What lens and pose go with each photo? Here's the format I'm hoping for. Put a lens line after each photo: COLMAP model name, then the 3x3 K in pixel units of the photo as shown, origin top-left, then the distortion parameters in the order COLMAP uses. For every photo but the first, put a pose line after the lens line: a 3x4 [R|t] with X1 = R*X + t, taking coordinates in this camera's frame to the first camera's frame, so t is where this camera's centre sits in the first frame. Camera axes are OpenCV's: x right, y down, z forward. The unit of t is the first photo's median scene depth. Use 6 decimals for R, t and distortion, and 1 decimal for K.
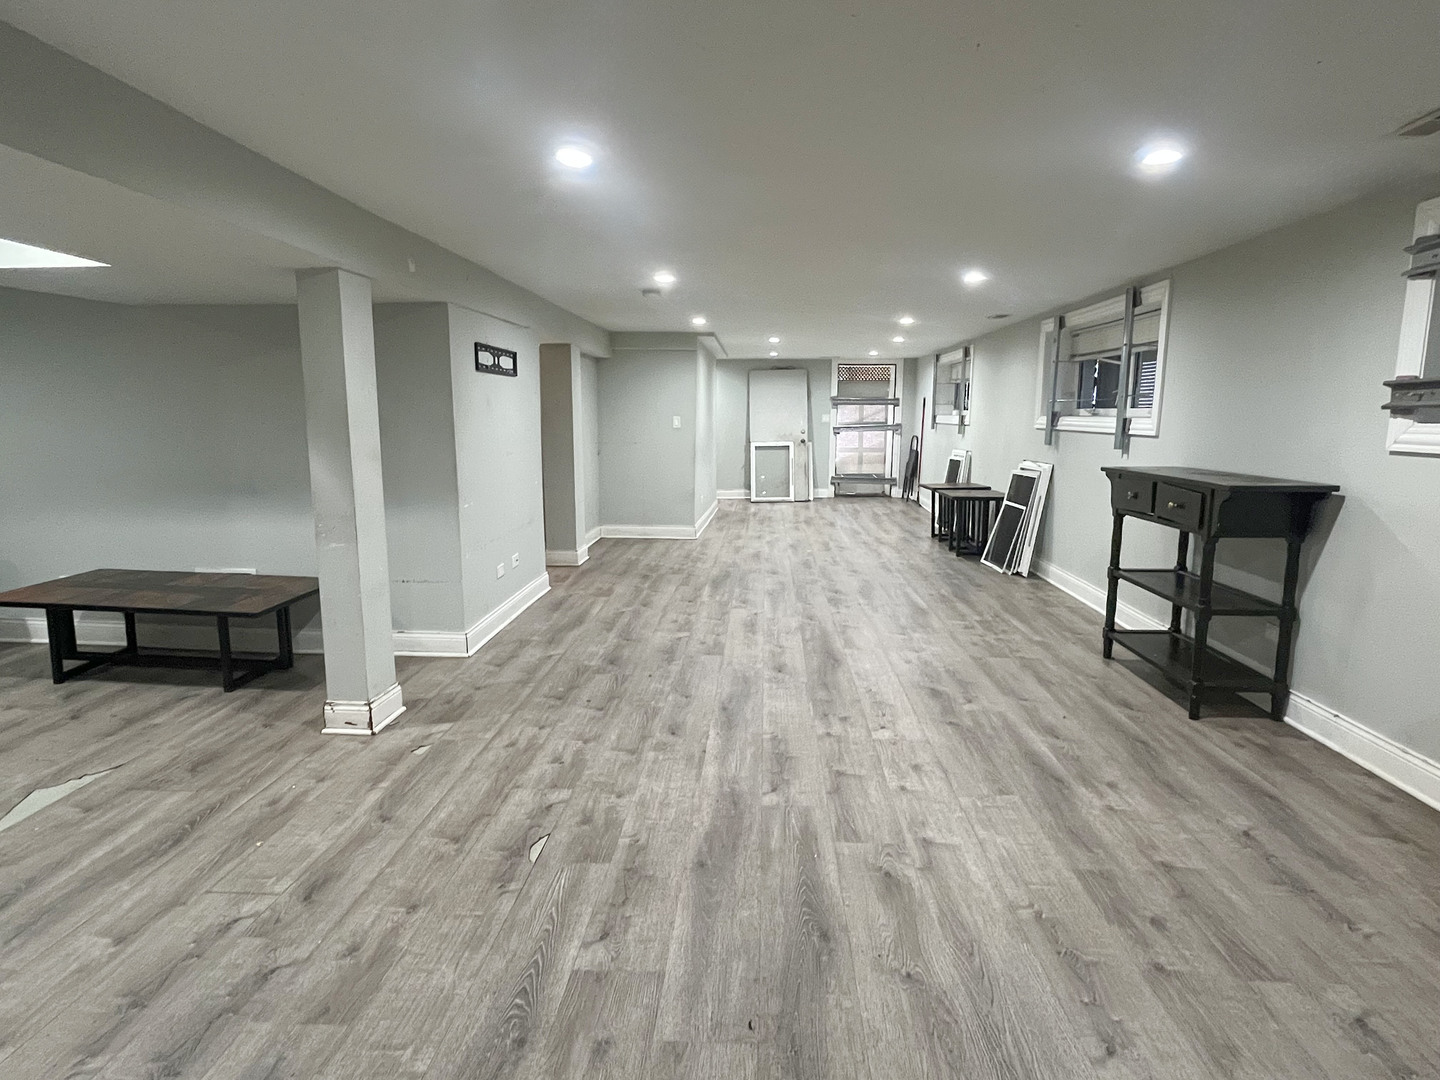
lens RADIAL K [[775.6, 0, 719.2], [0, 775.6, 536.9], [0, 0, 1]] dist [-0.001828, -0.001069]
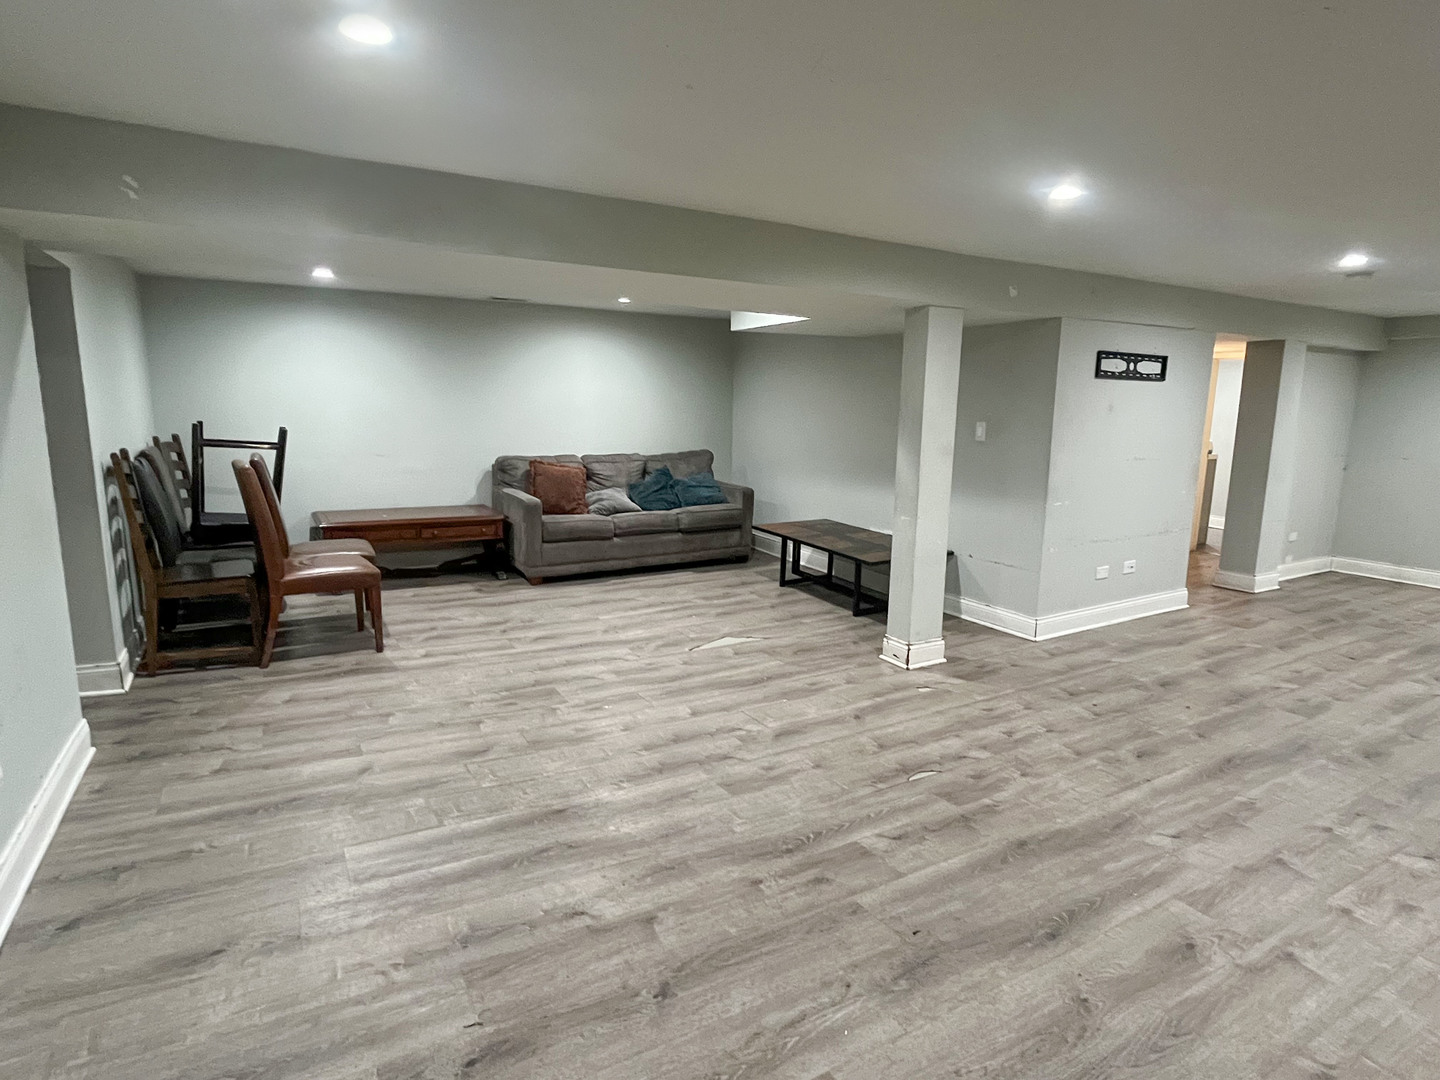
lens RADIAL K [[775.6, 0, 719.2], [0, 775.6, 536.9], [0, 0, 1]] dist [-0.001828, -0.001069]
pose [[0.553732, 0.146497, -0.819707, 0.401622], [-0.143915, 0.986426, 0.079075, -0.016357], [0.820164, 0.074181, 0.567299, 0.007085]]
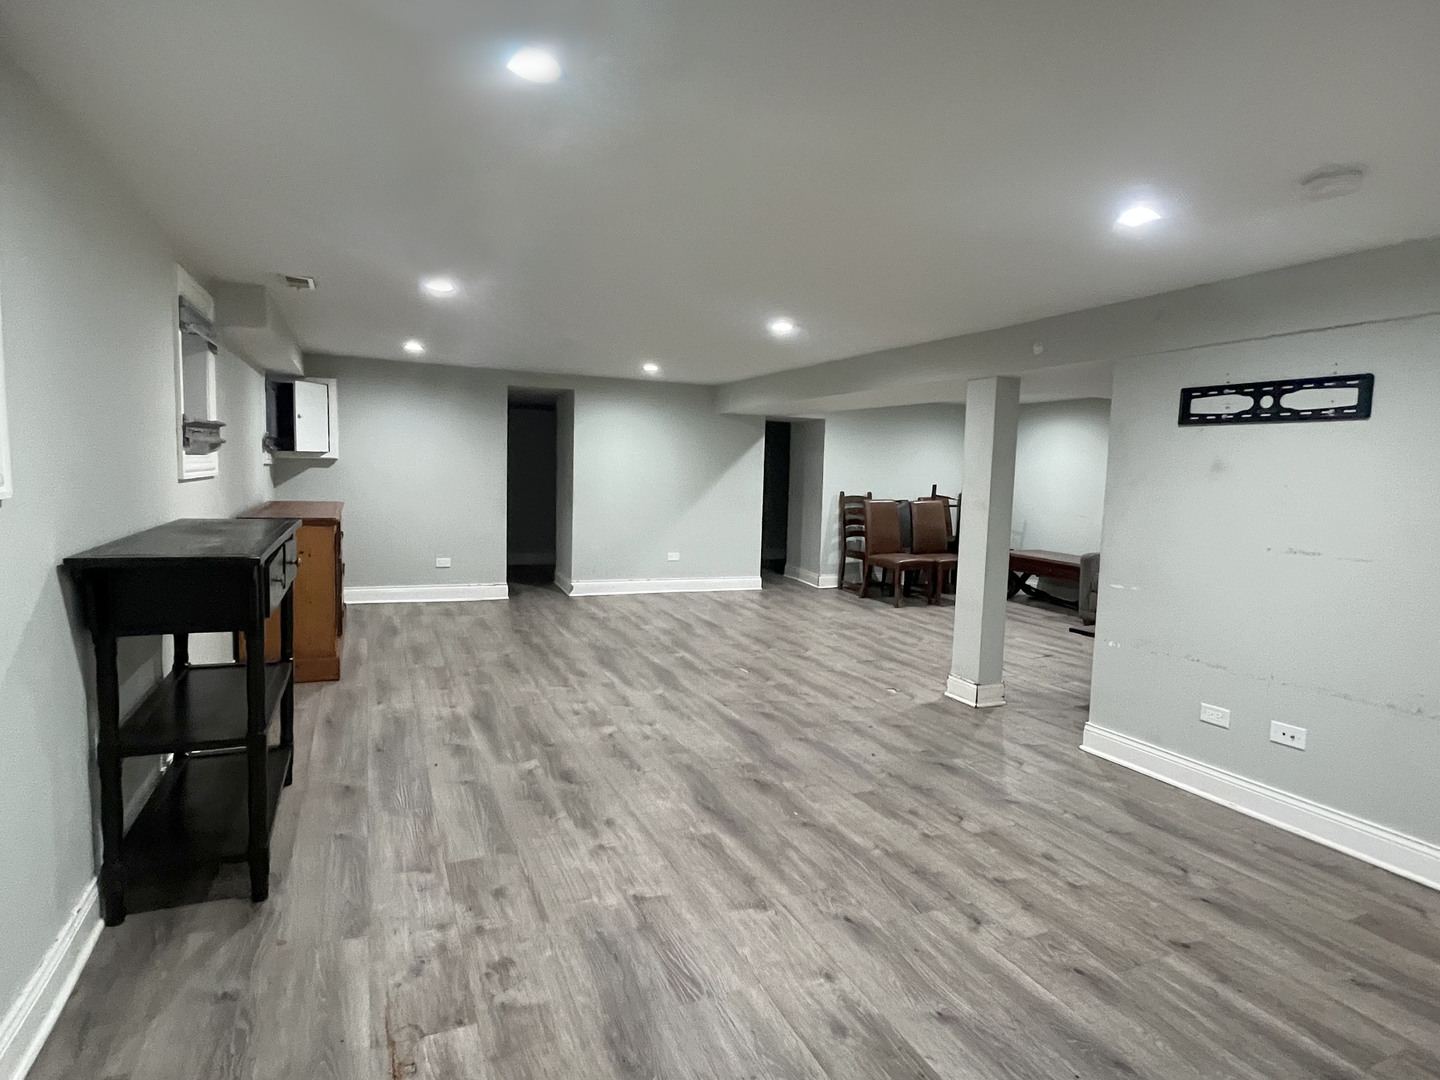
lens RADIAL K [[775.6, 0, 719.2], [0, 775.6, 536.9], [0, 0, 1]] dist [-0.001828, -0.001069]
pose [[-0.883807, 0.009820, -0.467749, 0.608647], [-0.107795, 0.968606, 0.224013, -0.312929], [0.455264, 0.248406, -0.855002, 2.005142]]
